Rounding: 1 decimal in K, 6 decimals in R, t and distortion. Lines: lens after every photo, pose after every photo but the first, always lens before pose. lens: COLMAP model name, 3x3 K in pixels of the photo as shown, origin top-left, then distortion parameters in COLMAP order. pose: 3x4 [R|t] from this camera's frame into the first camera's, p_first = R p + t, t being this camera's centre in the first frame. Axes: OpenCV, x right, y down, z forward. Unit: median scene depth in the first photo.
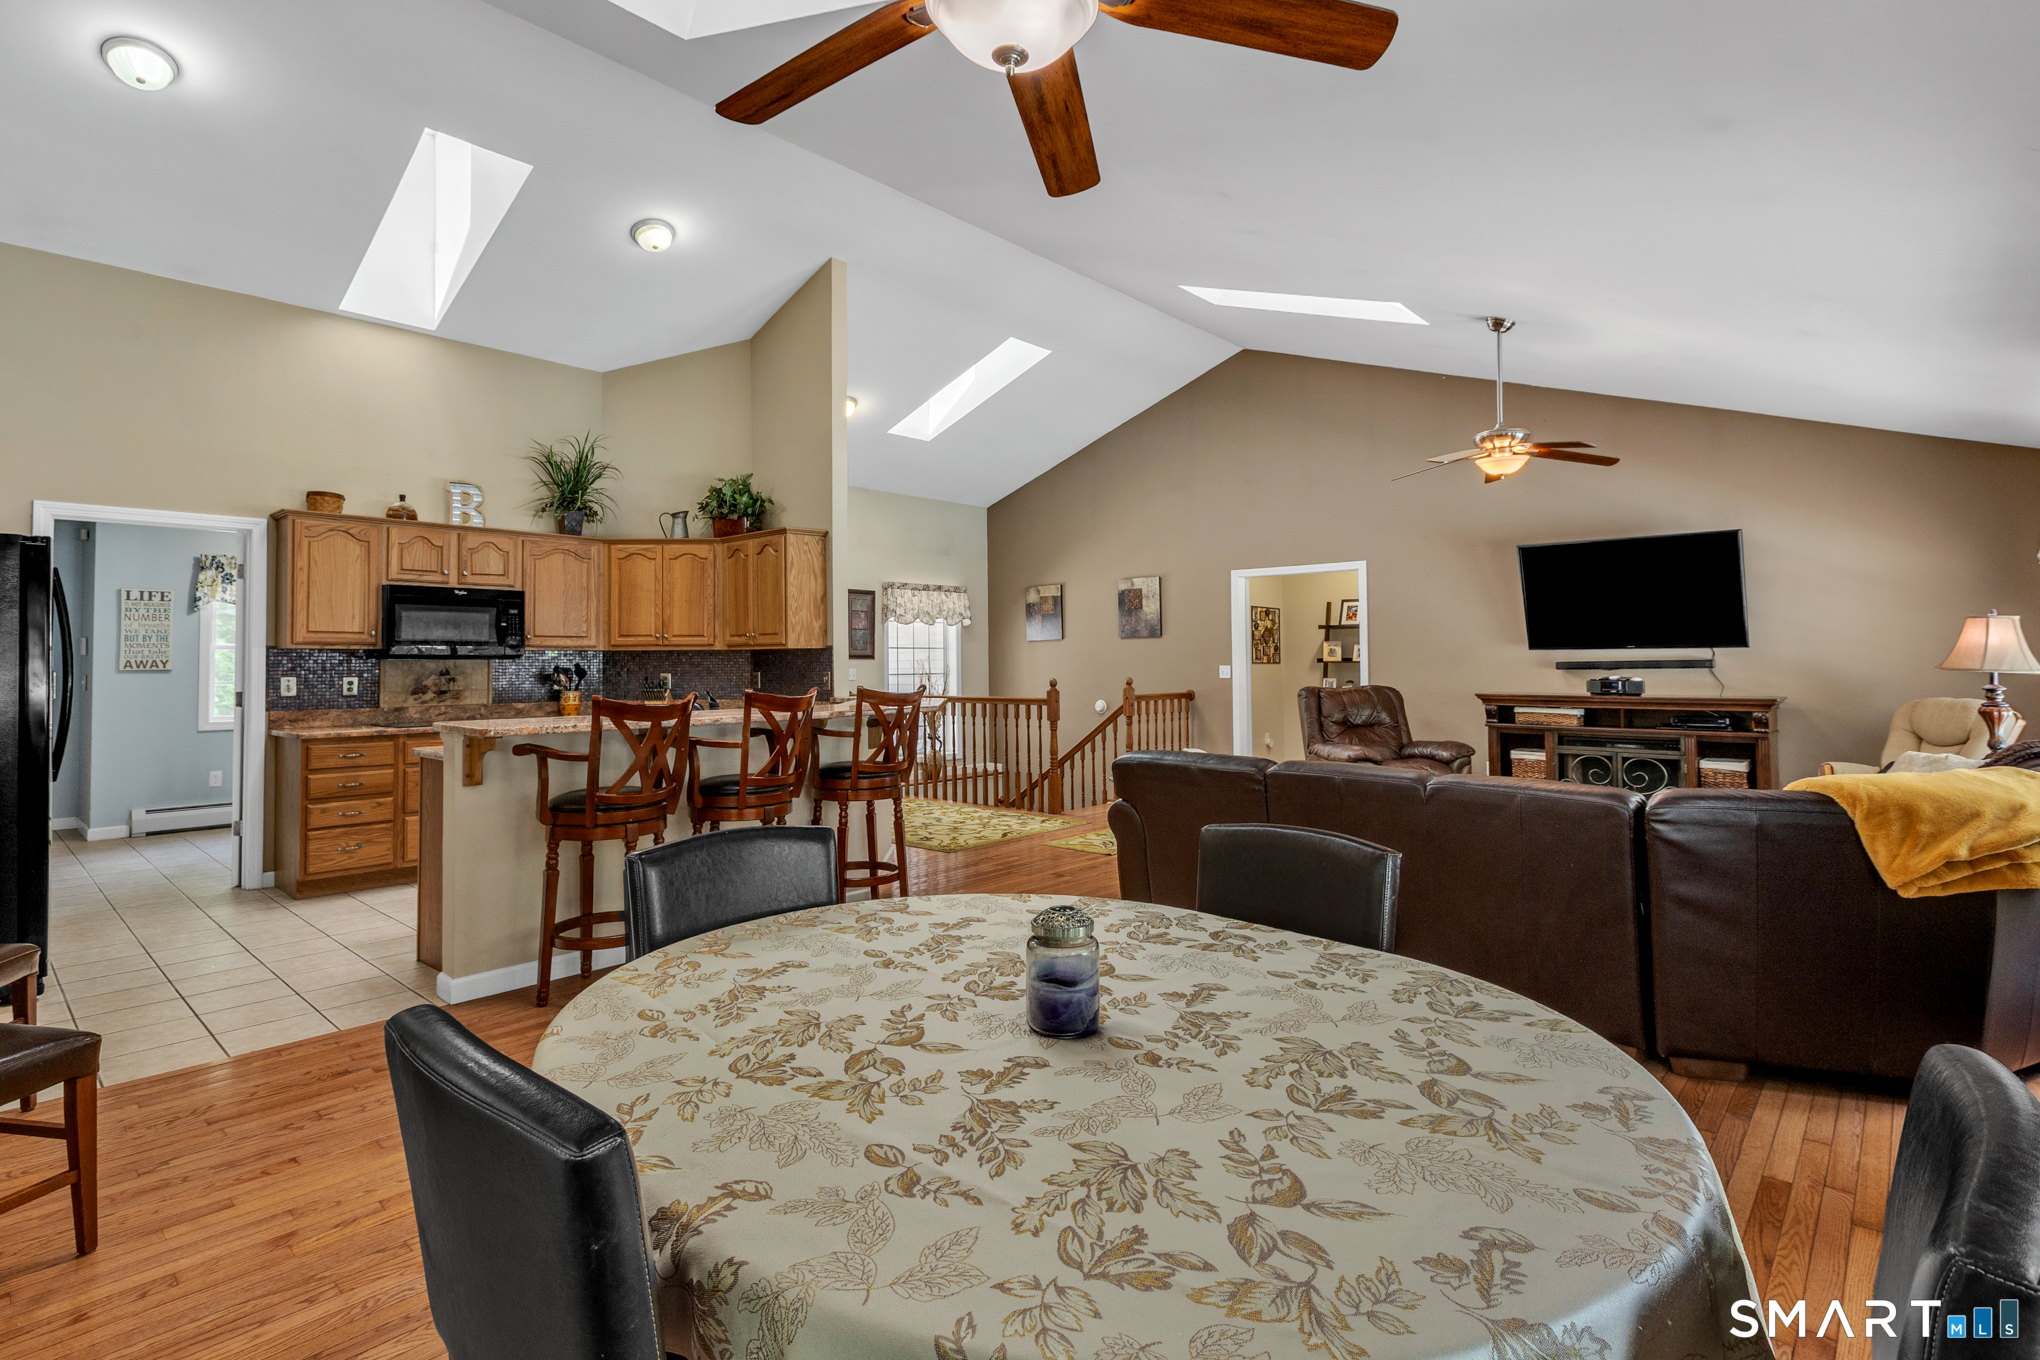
lens RADIAL K [[984.3, 0, 1037.5], [0, 984.3, 633.2], [0, 0, 1]] dist [0.007172, 0.000007]
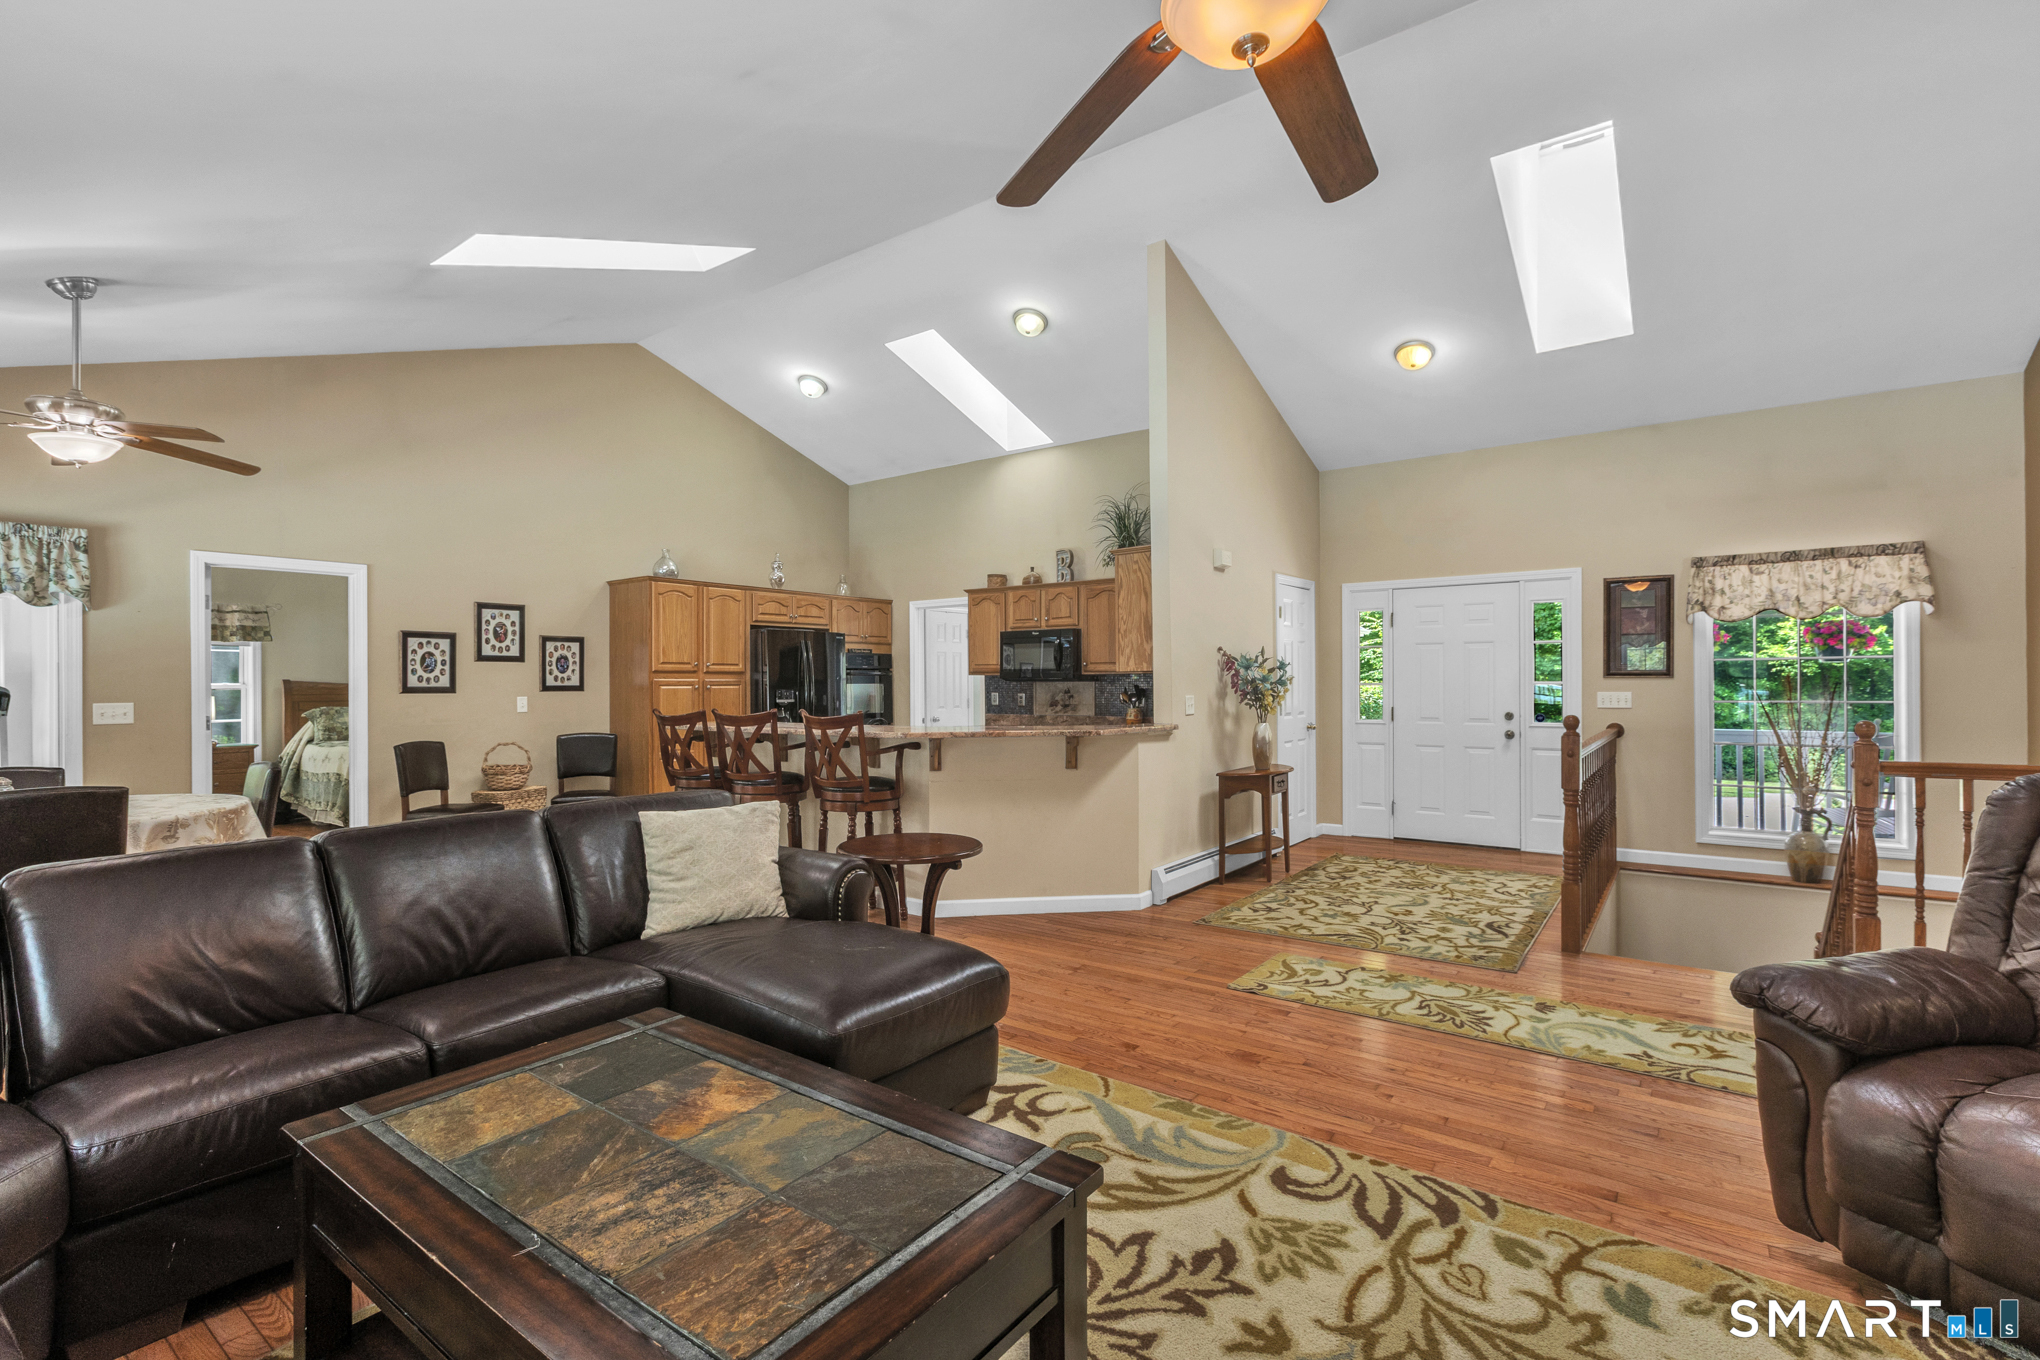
lens RADIAL K [[920.0, 0, 1019.0], [0, 920.0, 675.7], [0, 0, 1]] dist [0.000238, 0.000232]
pose [[0.094808, -0.002847, -0.995492, 0.623362], [0.033765, 0.999430, 0.000357, 0.014912], [0.994923, -0.033646, 0.094850, 0.772480]]
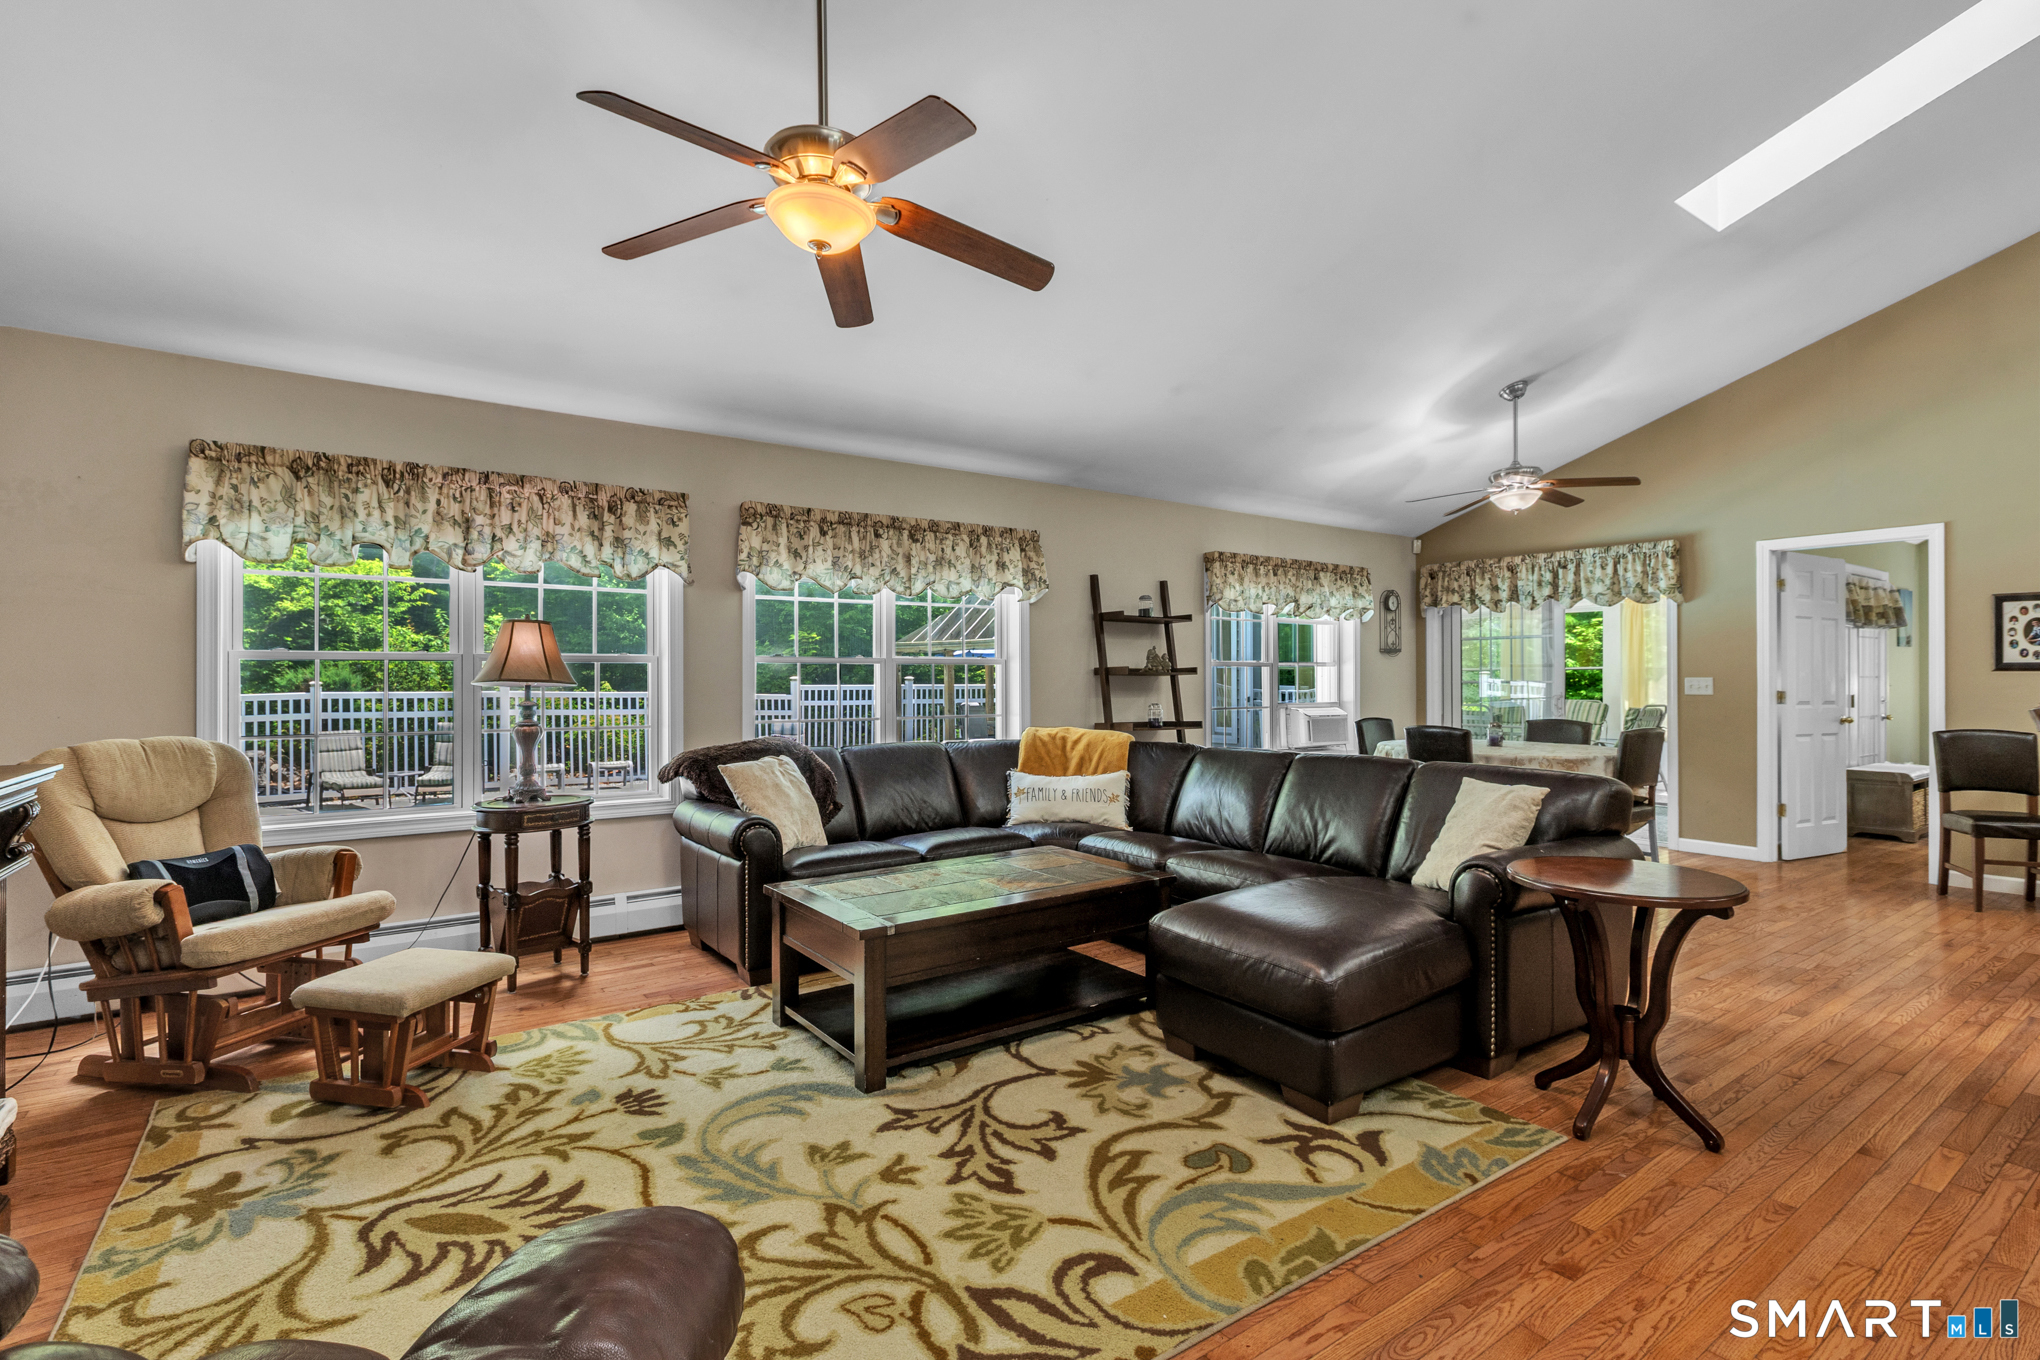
lens RADIAL K [[949.1, 0, 1017.0], [0, 949.1, 670.8], [0, 0, 1]] dist [0.000691, -0.000205]
pose [[-0.975638, 0.009739, 0.219171, 0.250190], [0.001868, 0.999347, -0.036088, 0.039128], [-0.219379, -0.034800, -0.975019, 1.189241]]
